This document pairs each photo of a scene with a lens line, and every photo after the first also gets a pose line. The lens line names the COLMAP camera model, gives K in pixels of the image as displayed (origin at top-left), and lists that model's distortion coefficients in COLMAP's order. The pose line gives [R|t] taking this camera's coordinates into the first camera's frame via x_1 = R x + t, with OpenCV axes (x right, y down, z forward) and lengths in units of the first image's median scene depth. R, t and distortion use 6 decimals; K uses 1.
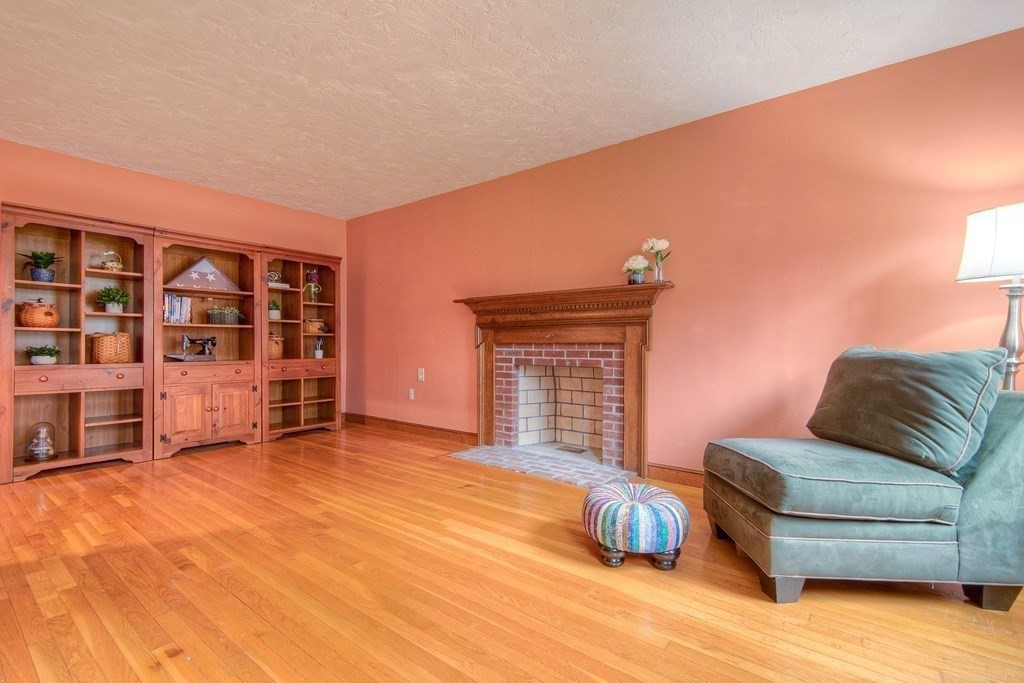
lens RADIAL K [[461.6, 0, 516.5], [0, 461.6, 345.1], [0, 0, 1]] dist [0.012341, 0.000447]
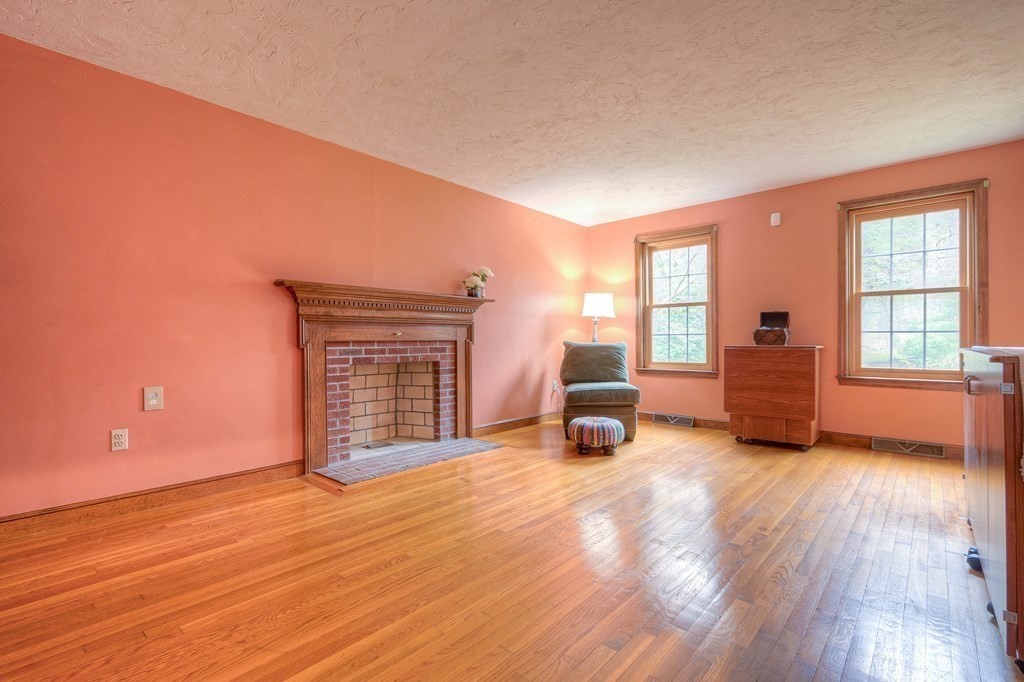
lens RADIAL K [[461.6, 0, 509.9], [0, 461.6, 341.2], [0, 0, 1]] dist [0.012341, 0.000447]
pose [[0.076788, -0.002417, 0.997045, -0.959575], [0.008121, 0.999965, 0.001799, -0.003060], [-0.997014, 0.007959, 0.076805, 0.695706]]
